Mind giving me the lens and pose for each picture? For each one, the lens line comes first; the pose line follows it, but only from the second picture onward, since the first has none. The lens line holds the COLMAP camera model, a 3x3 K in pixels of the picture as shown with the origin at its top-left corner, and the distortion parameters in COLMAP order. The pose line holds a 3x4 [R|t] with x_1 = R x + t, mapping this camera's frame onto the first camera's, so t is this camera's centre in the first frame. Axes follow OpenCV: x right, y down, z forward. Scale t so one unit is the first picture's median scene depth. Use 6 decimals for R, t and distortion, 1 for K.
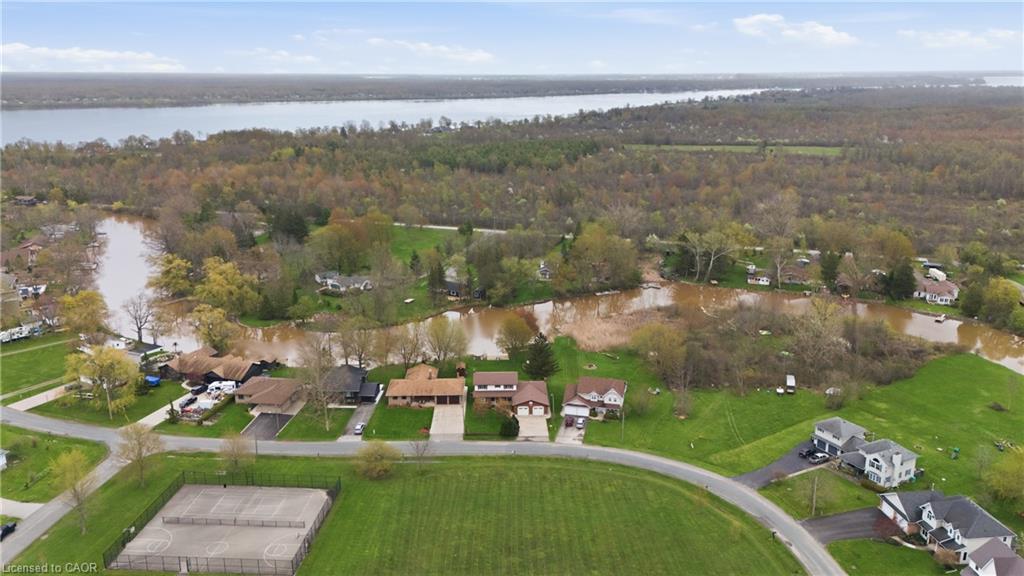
lens RADIAL K [[717.6, 0, 506.8], [0, 717.6, 286.1], [0, 0, 1]] dist [0.007854, -0.004421]
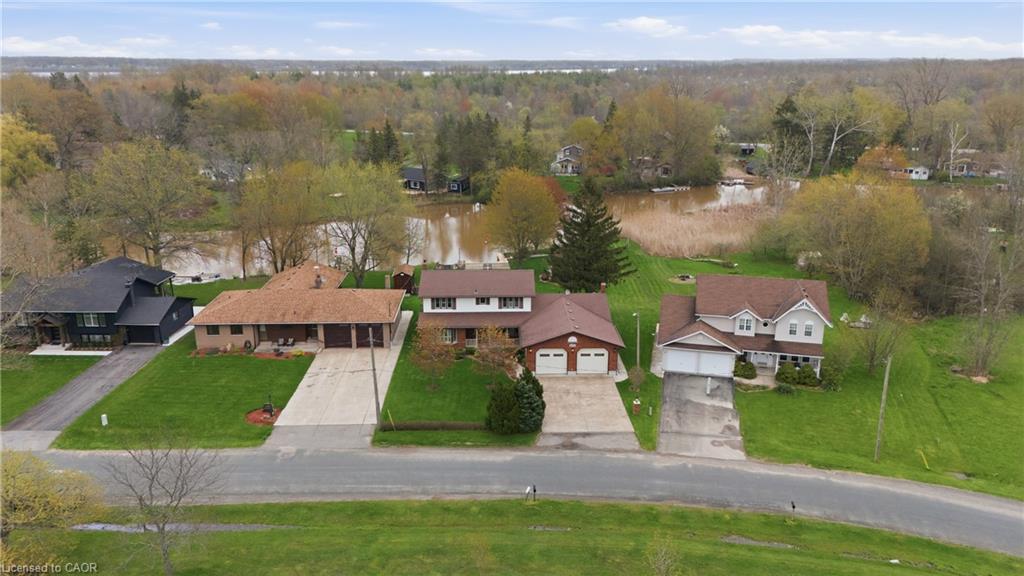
lens RADIAL K [[717.6, 0, 515.5], [0, 717.6, 289.1], [0, 0, 1]] dist [0.007854, -0.004421]
pose [[0.999859, 0.002480, 0.016610, -0.001596], [-0.002945, 0.999602, 0.028058, 0.126202], [-0.016533, -0.028103, 0.999468, 0.634395]]
